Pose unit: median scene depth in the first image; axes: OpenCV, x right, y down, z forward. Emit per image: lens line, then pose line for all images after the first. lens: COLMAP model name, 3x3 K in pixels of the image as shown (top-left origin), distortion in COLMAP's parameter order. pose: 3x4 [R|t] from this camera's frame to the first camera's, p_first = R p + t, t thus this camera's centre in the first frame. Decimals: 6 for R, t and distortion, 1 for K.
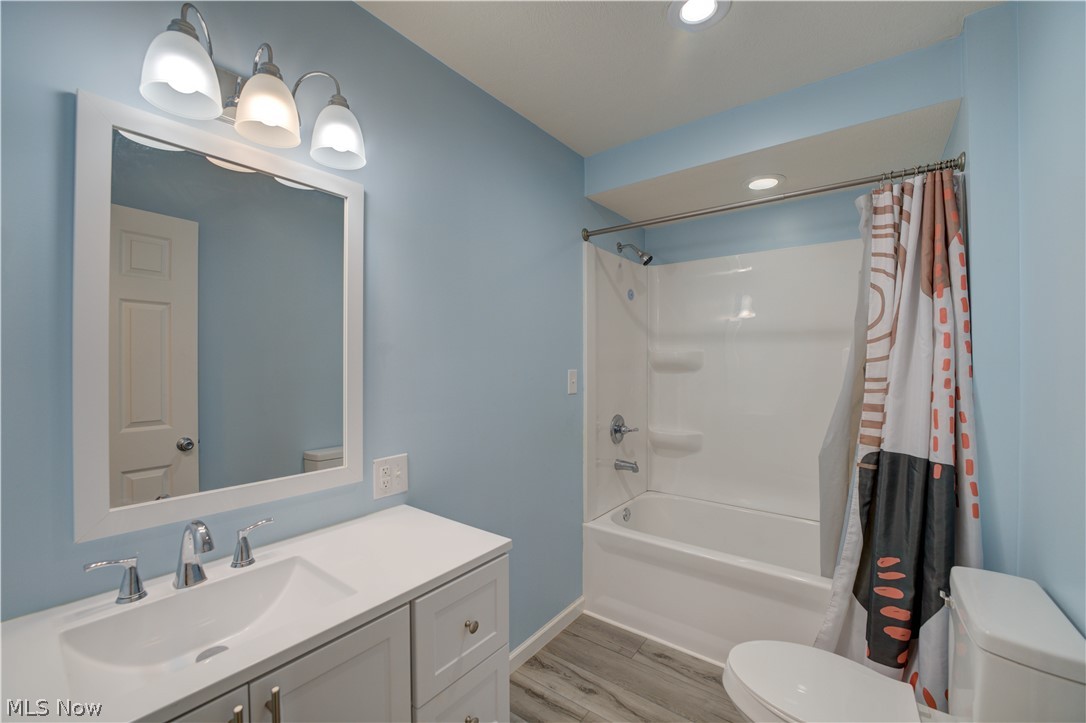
lens RADIAL K [[436.0, 0, 541.9], [0, 436.0, 365.5], [0, 0, 1]] dist [-0.033109, 0.005696]
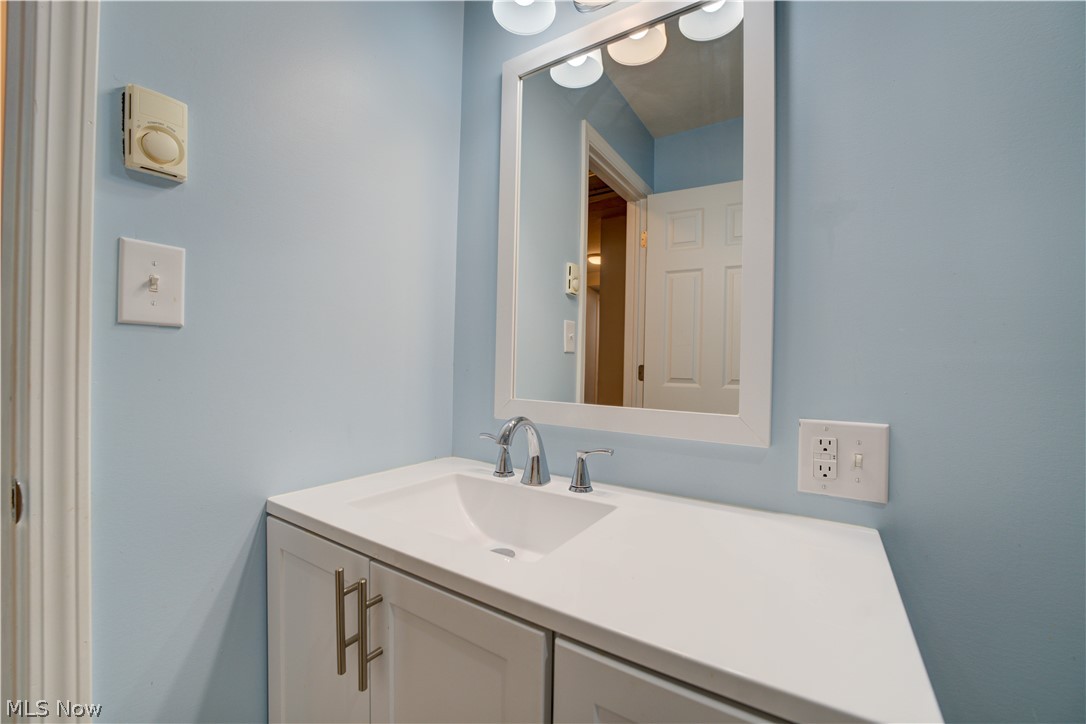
lens RADIAL K [[436.0, 0, 541.9], [0, 436.0, 366.0], [0, 0, 1]] dist [-0.033109, 0.005696]
pose [[0.076463, 0.002765, -0.997069, 0.134707], [-0.025703, 0.999669, 0.000802, 0.166446], [0.996741, 0.025567, 0.076509, 0.658422]]
